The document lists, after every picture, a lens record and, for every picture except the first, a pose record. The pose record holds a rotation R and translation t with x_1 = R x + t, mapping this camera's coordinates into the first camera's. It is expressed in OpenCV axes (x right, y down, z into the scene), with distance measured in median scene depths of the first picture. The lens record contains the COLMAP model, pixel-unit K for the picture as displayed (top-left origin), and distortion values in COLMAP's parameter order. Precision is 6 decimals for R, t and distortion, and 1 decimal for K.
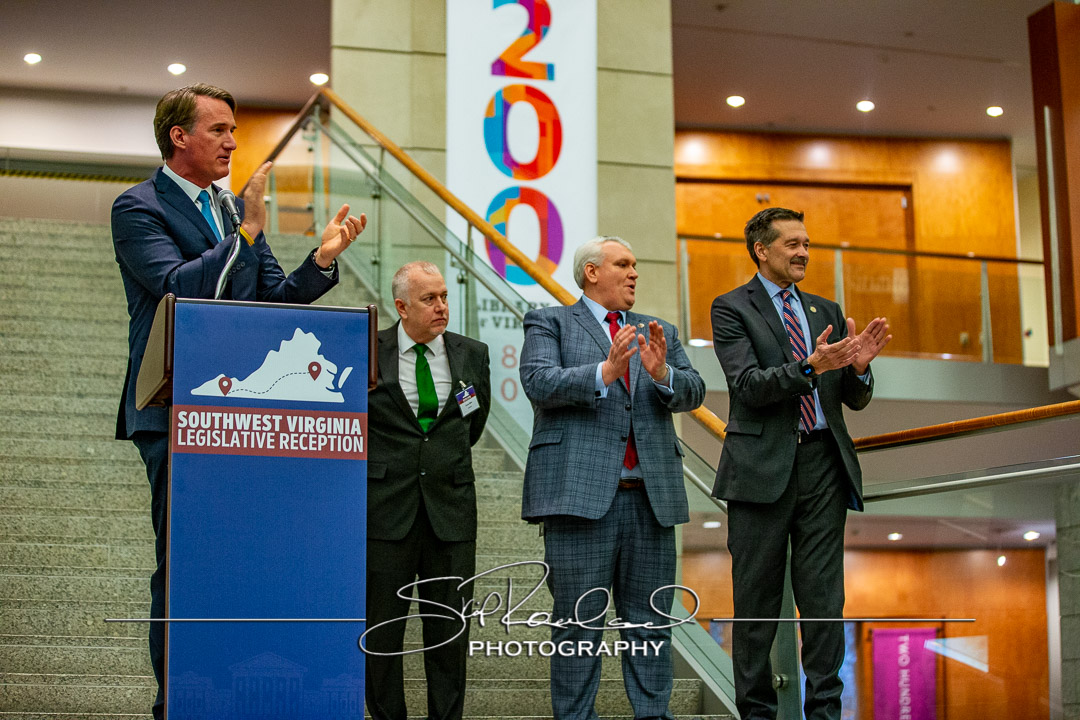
lens RADIAL K [[2247.6, 0, 544.2], [0, 2247.6, 366.9], [0, 0, 1]] dist [-0.266218, 0.000000]
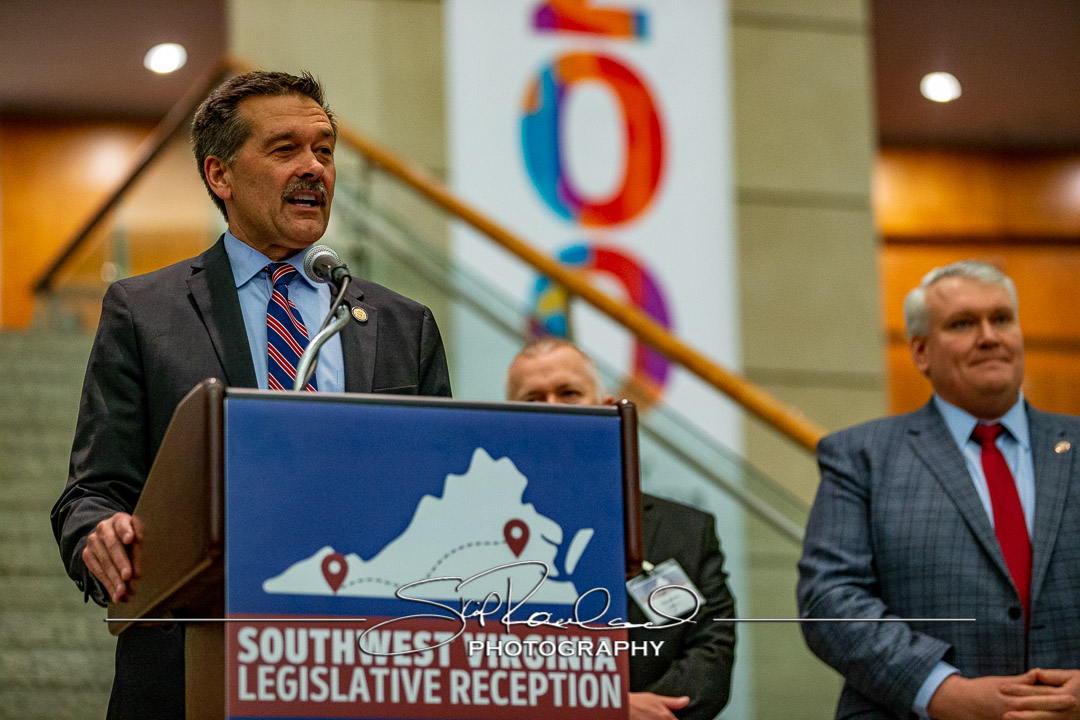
lens RADIAL K [[4046.8, 0, 537.6], [0, 4046.8, 358.4], [0, 0, 1]] dist [0.332946, 0.000000]
pose [[0.999706, -0.020067, 0.013612, -0.068131], [0.020871, 0.997874, -0.061747, 0.010595], [-0.012344, 0.062013, 0.997999, 0.086197]]
